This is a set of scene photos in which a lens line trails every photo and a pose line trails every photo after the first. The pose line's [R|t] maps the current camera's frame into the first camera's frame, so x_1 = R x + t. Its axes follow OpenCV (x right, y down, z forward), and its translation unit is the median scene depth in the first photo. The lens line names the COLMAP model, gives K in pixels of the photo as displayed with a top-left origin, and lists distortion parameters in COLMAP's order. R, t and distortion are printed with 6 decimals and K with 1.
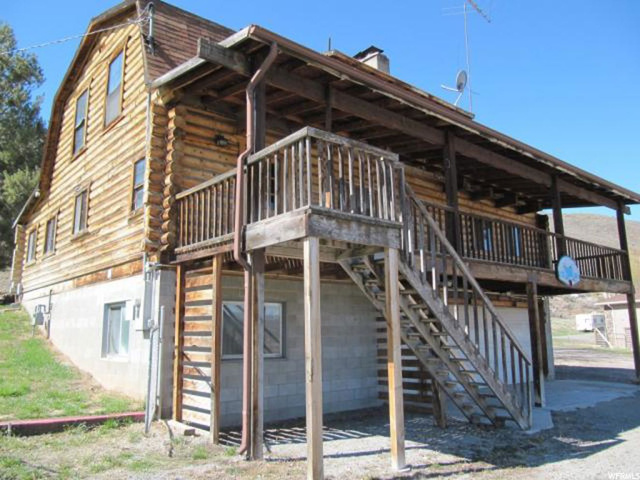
lens RADIAL K [[525.2, 0, 319.1], [0, 525.2, 237.5], [0, 0, 1]] dist [-0.060194, 0.026376]
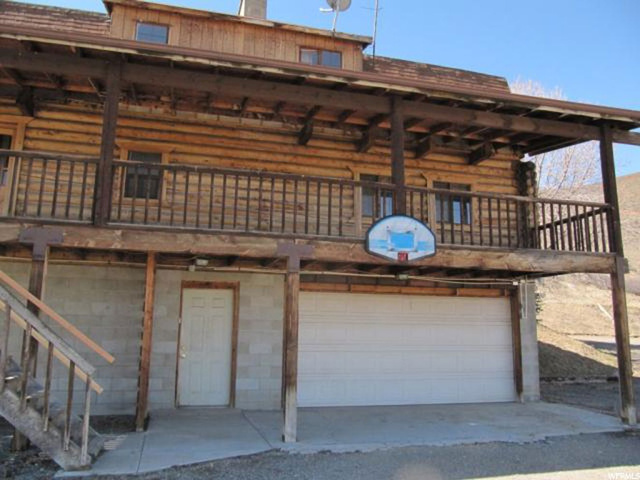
lens RADIAL K [[525.2, 0, 319.9], [0, 525.2, 234.5], [0, 0, 1]] dist [-0.060194, 0.026376]
pose [[0.904759, -0.051283, -0.422826, 0.534967], [0.055168, 0.998472, -0.003054, 0.044702], [0.422337, -0.020564, 0.906206, 0.288977]]
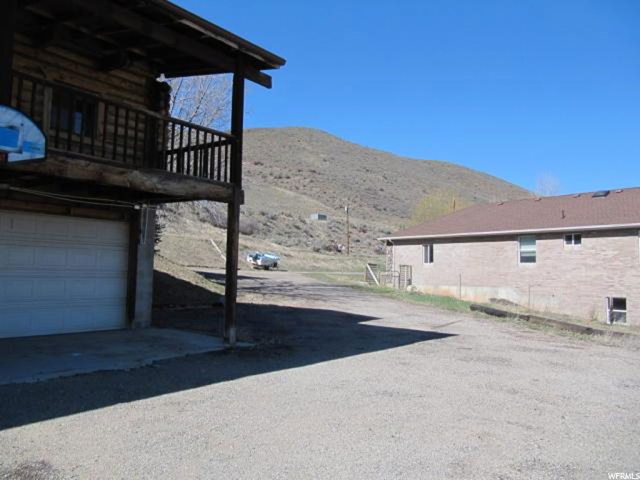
lens RADIAL K [[525.2, 0, 313.5], [0, 525.2, 233.0], [0, 0, 1]] dist [-0.060194, 0.026376]
pose [[0.969121, 0.052754, 0.240876, 0.533383], [-0.081844, 0.990286, 0.112404, 0.062845], [-0.232607, -0.128647, 0.964025, 0.335048]]
